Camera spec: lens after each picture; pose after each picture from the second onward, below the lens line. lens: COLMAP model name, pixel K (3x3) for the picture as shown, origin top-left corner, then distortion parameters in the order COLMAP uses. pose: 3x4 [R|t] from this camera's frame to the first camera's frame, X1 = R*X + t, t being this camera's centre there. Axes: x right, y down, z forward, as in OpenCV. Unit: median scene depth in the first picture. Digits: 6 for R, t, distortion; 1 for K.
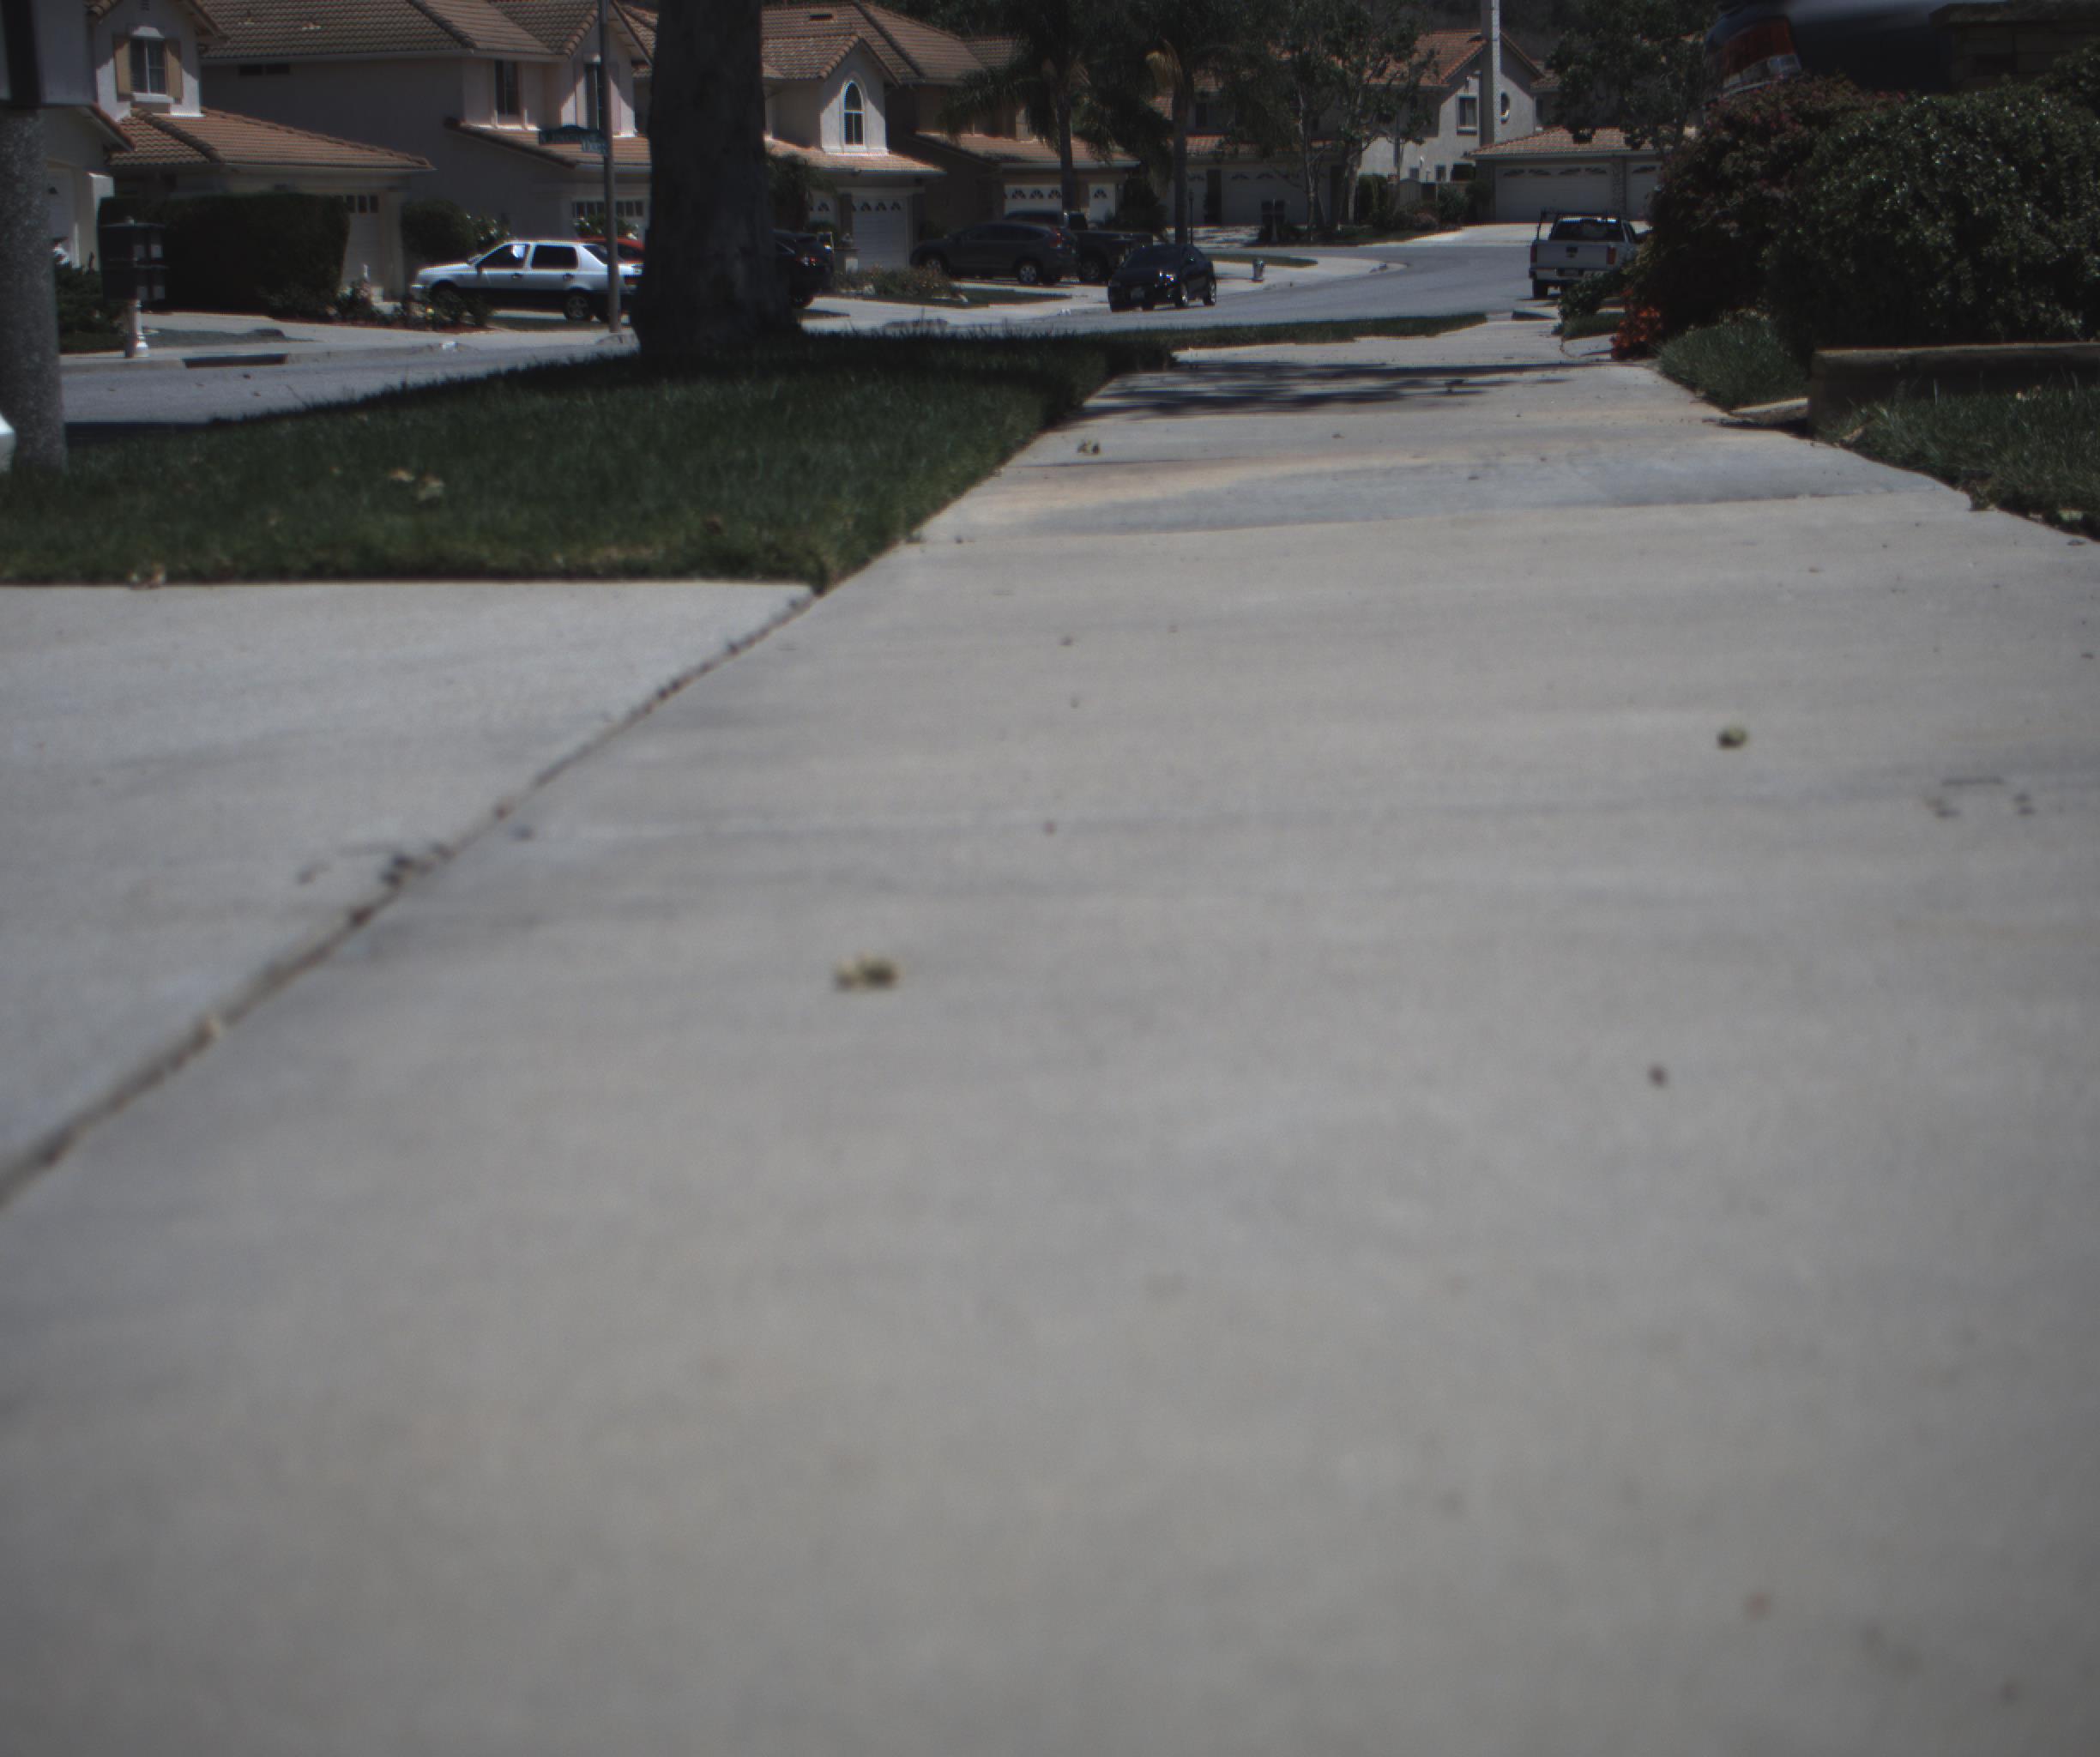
lens RADIAL K [[3709.6, 0, 1074.1], [0, 3709.6, 870.5], [0, 0, 1]] dist [-0.069926, 0.000000]
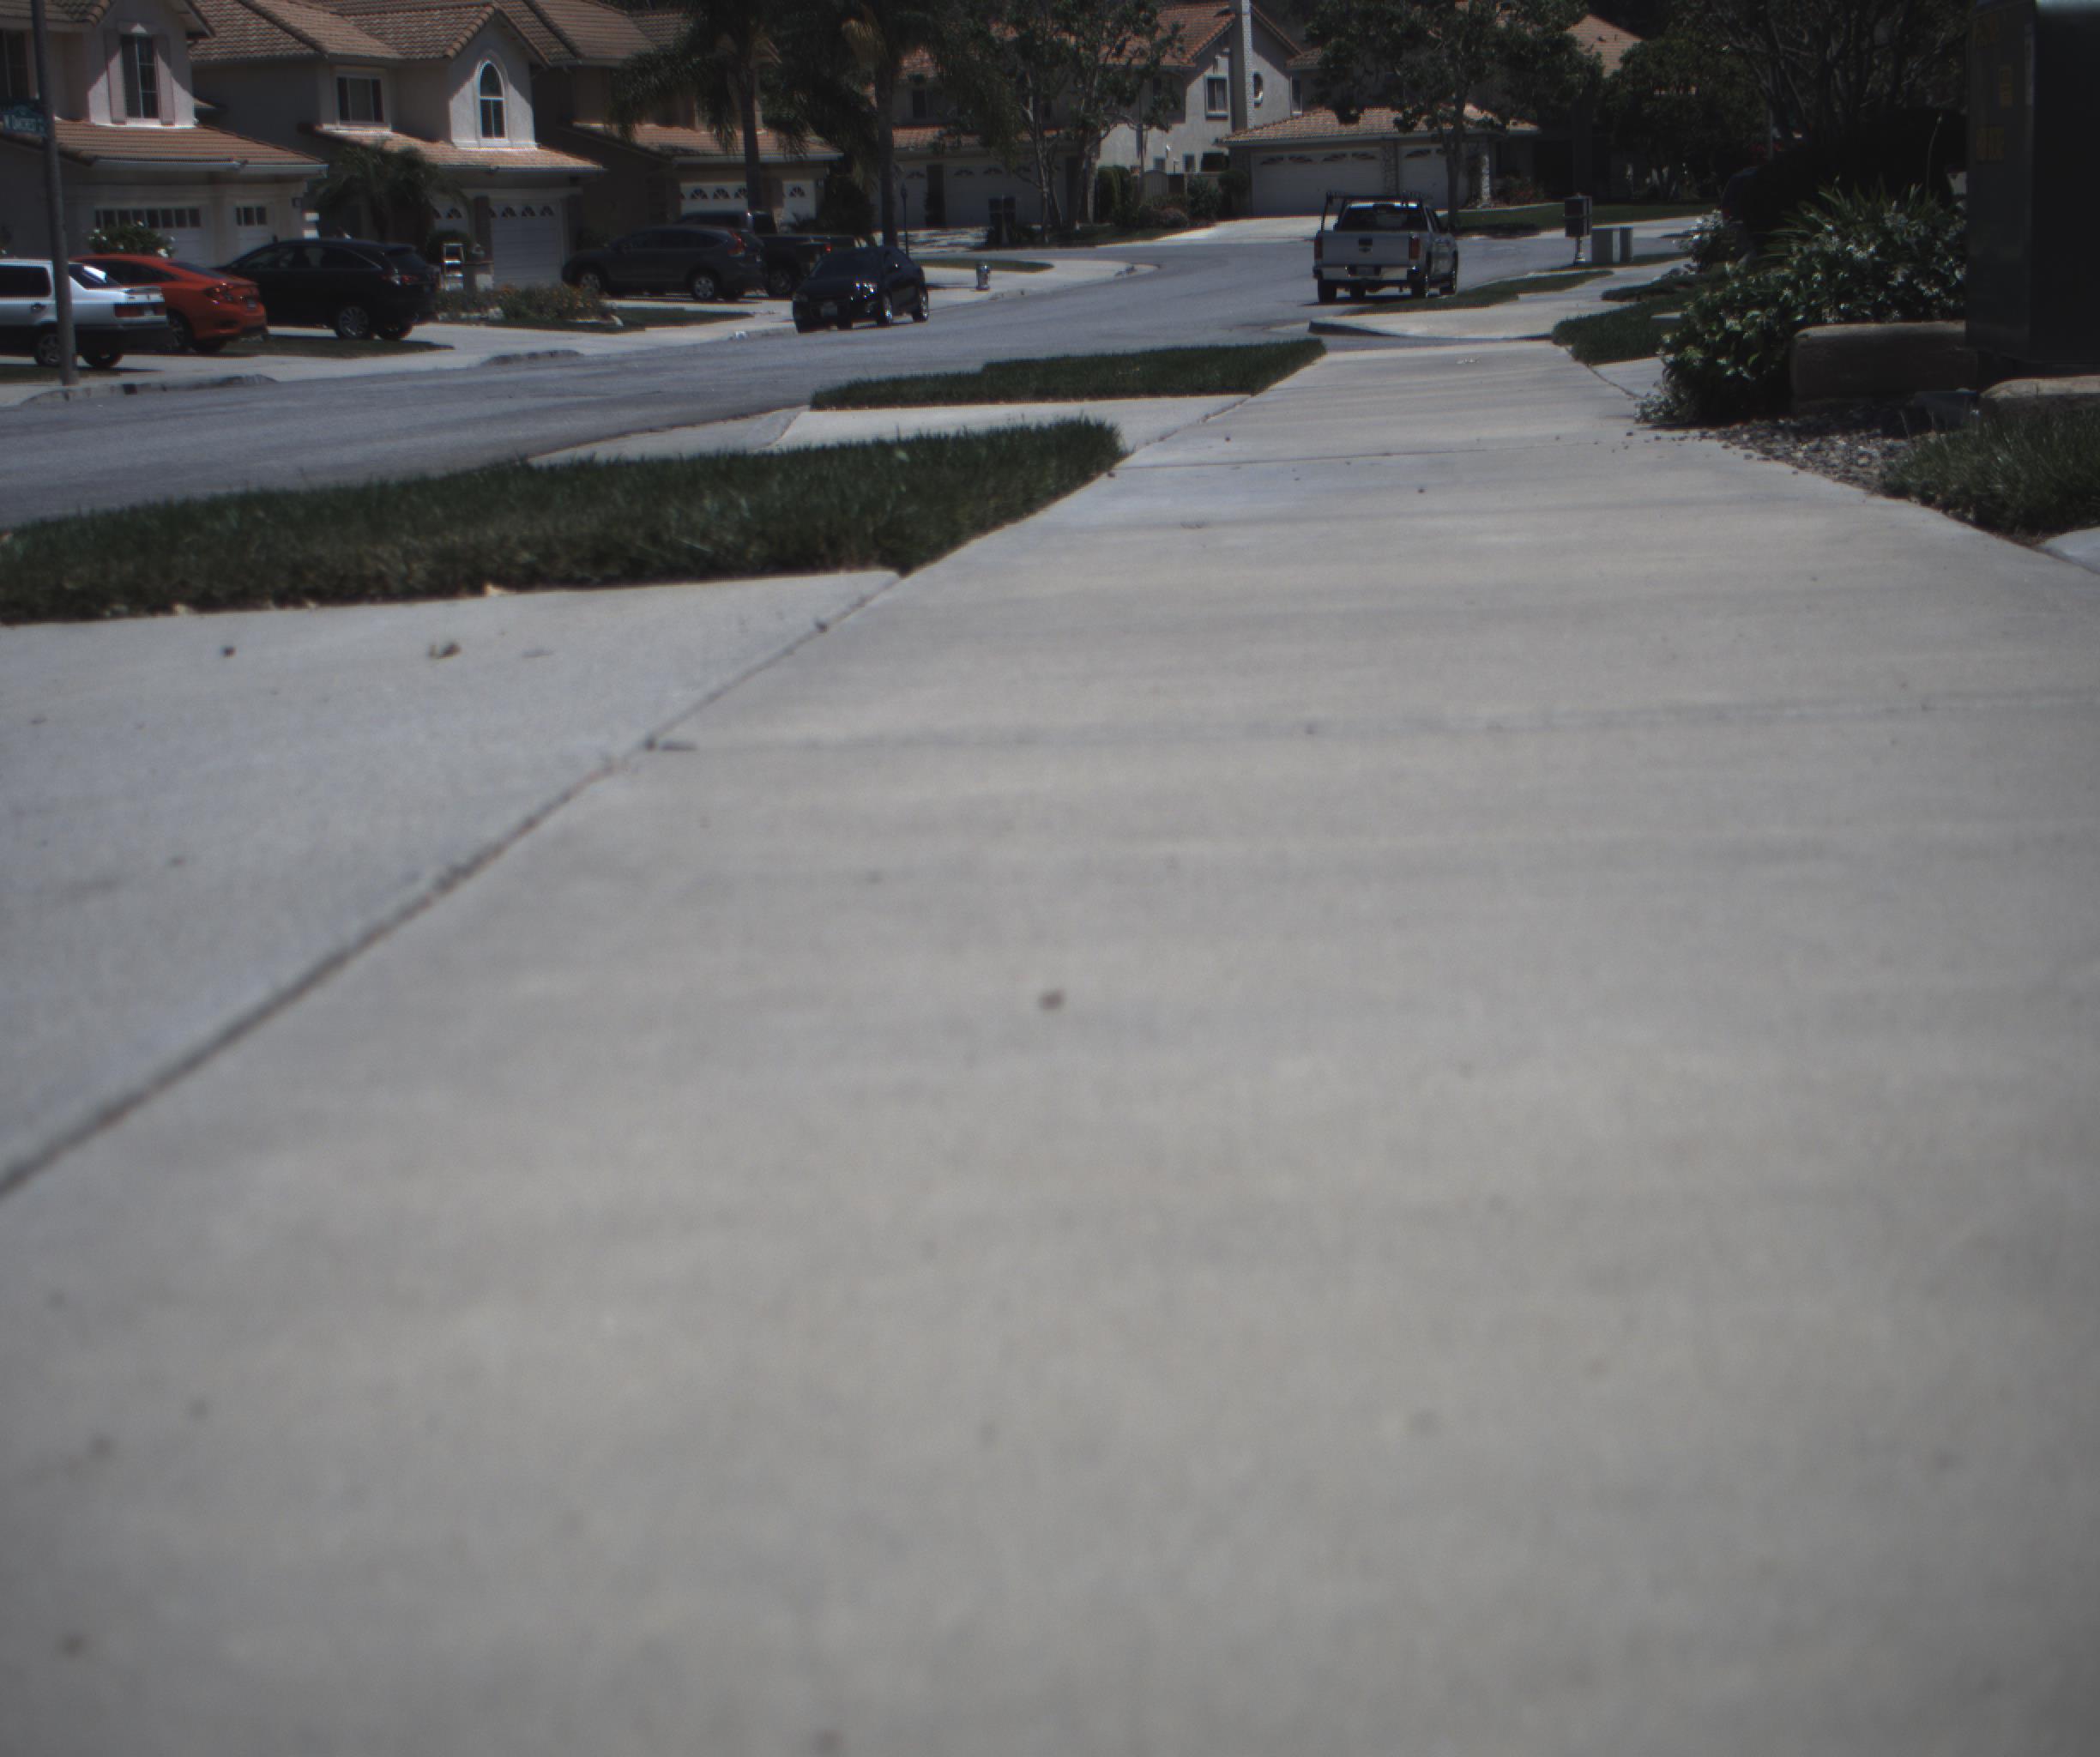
lens RADIAL K [[3709.6, 0, 1049.2], [0, 3709.6, 876.8], [0, 0, 1]] dist [-0.069926, 0.000000]
pose [[0.997805, -0.031783, 0.058097, 0.011795], [0.031813, 0.999494, 0.000404, -0.026205], [-0.058081, 0.001445, 0.998311, 0.162559]]
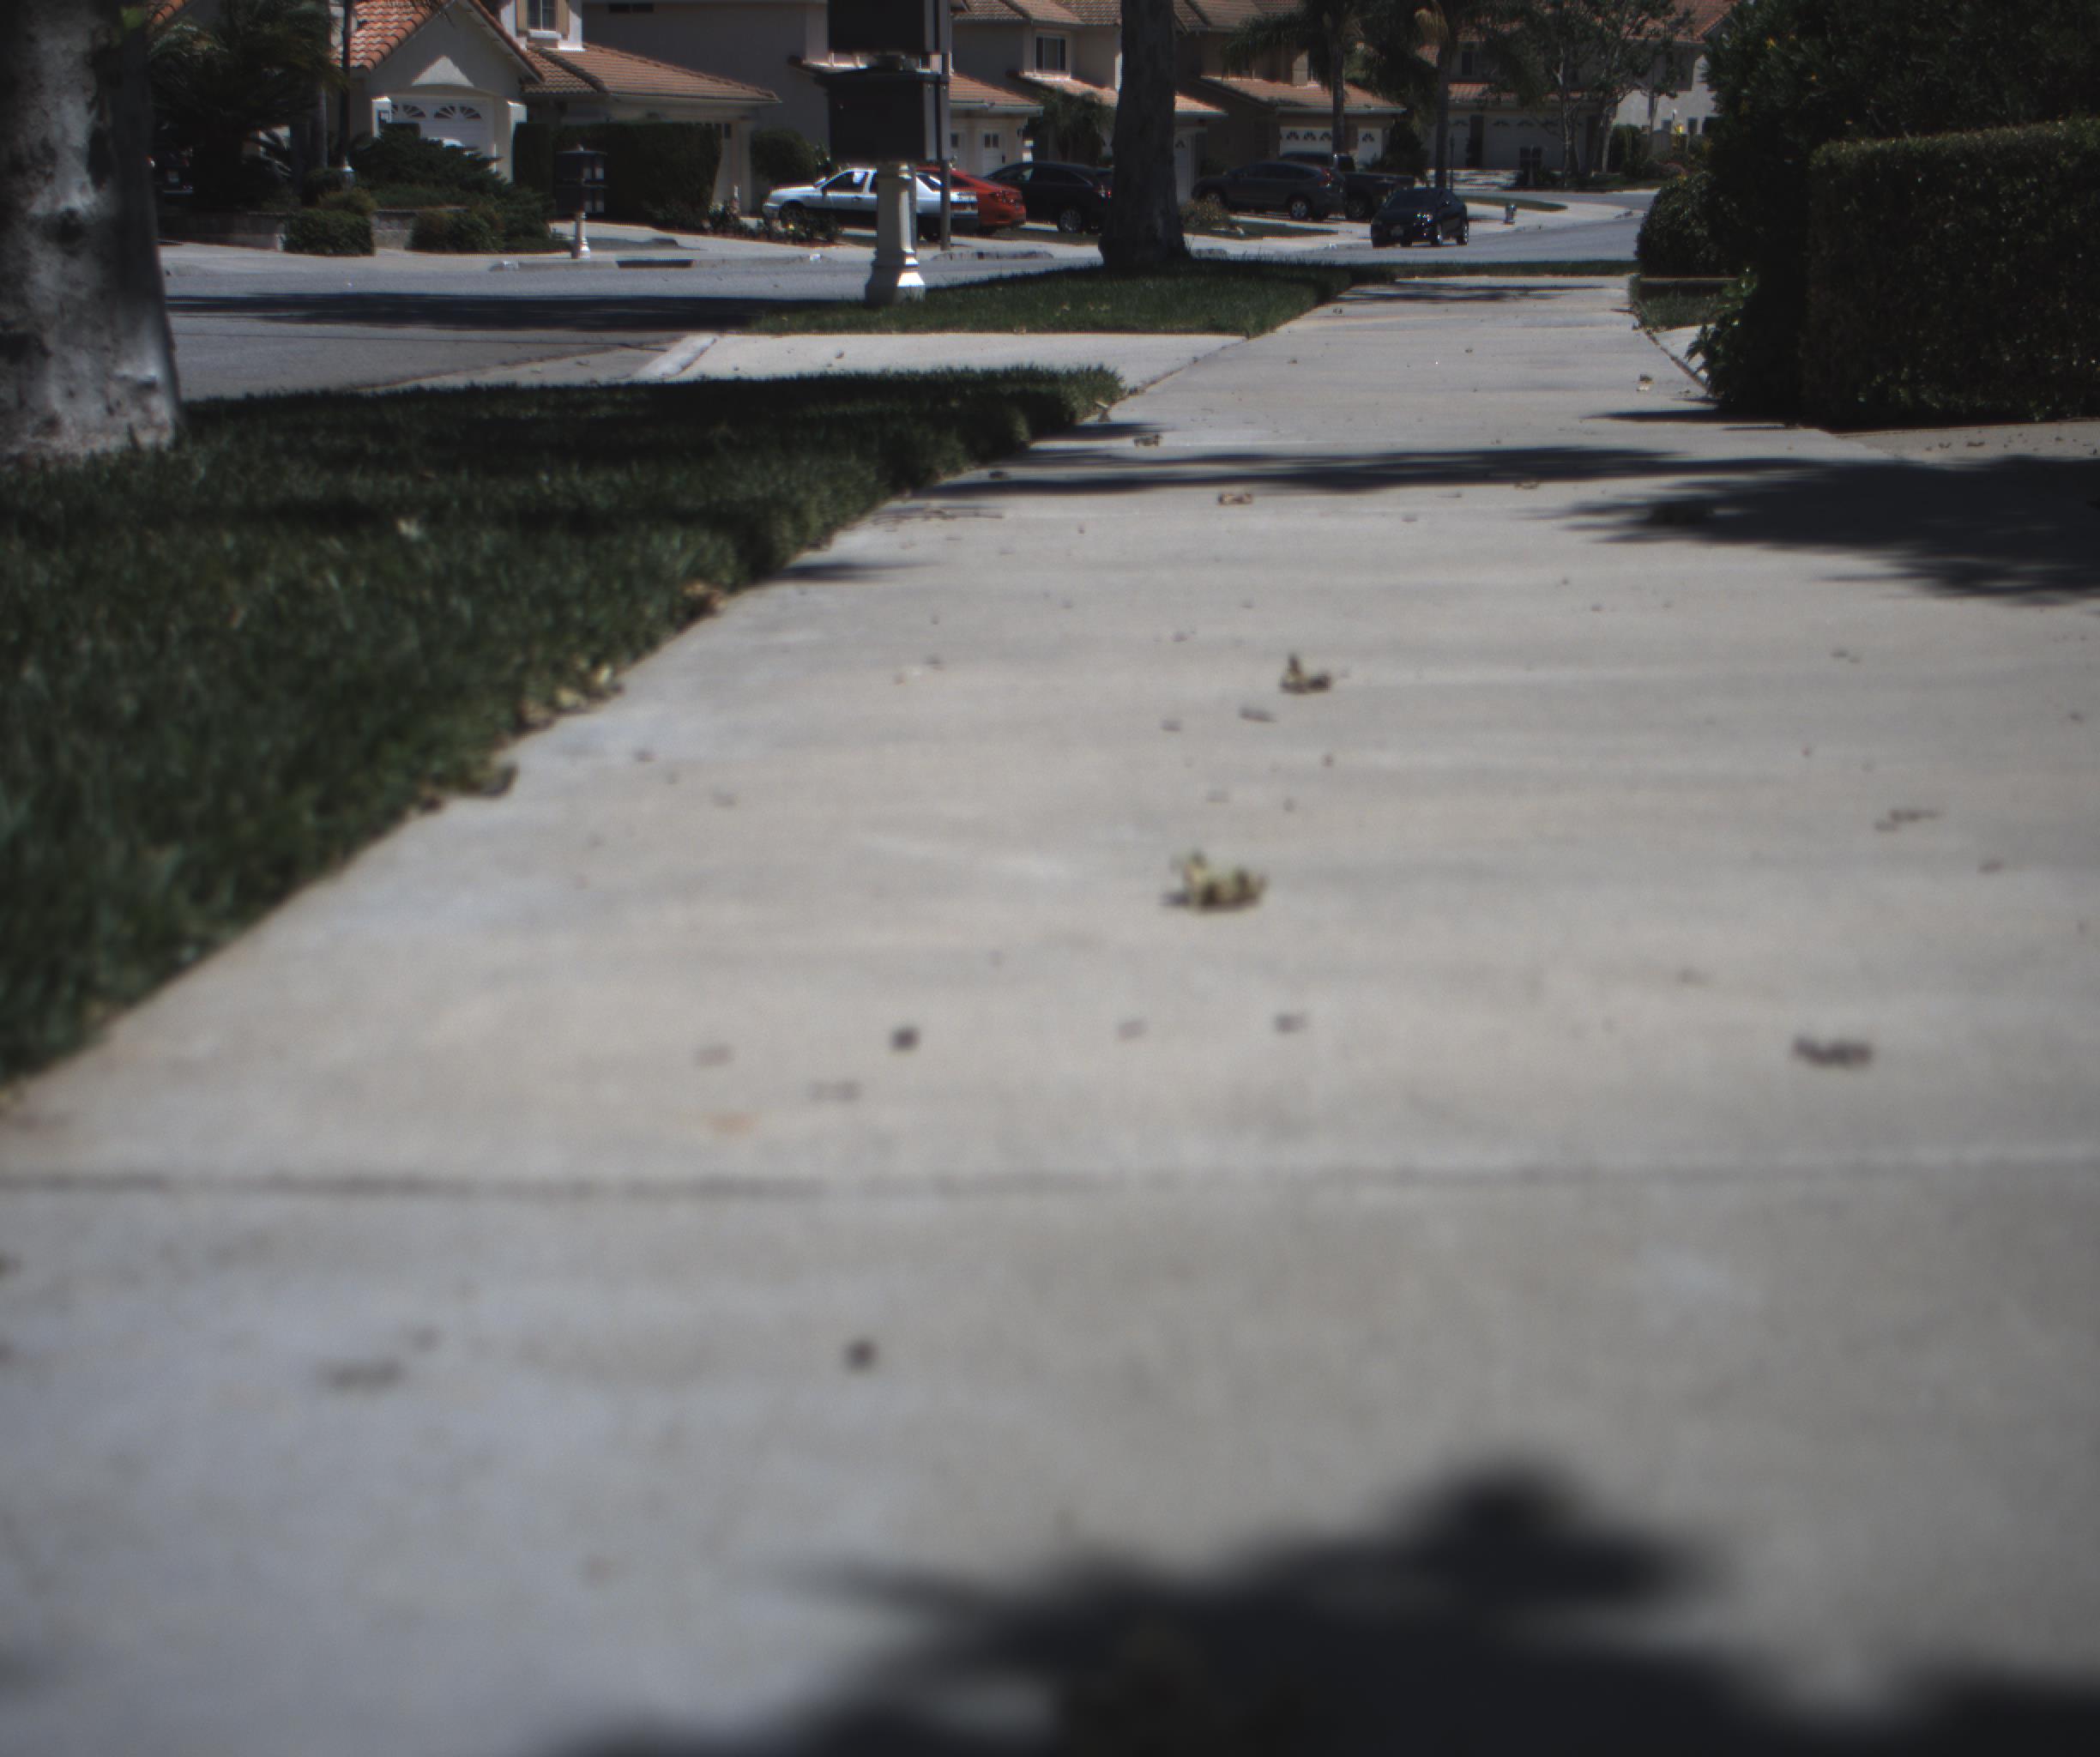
lens RADIAL K [[3709.6, 0, 1096.2], [0, 3709.6, 869.7], [0, 0, 1]] dist [-0.069926, 0.000000]
pose [[0.997395, 0.041765, -0.058813, 0.000289], [-0.040664, 0.998977, 0.019792, 0.014389], [0.059579, -0.017349, 0.998073, -0.097548]]
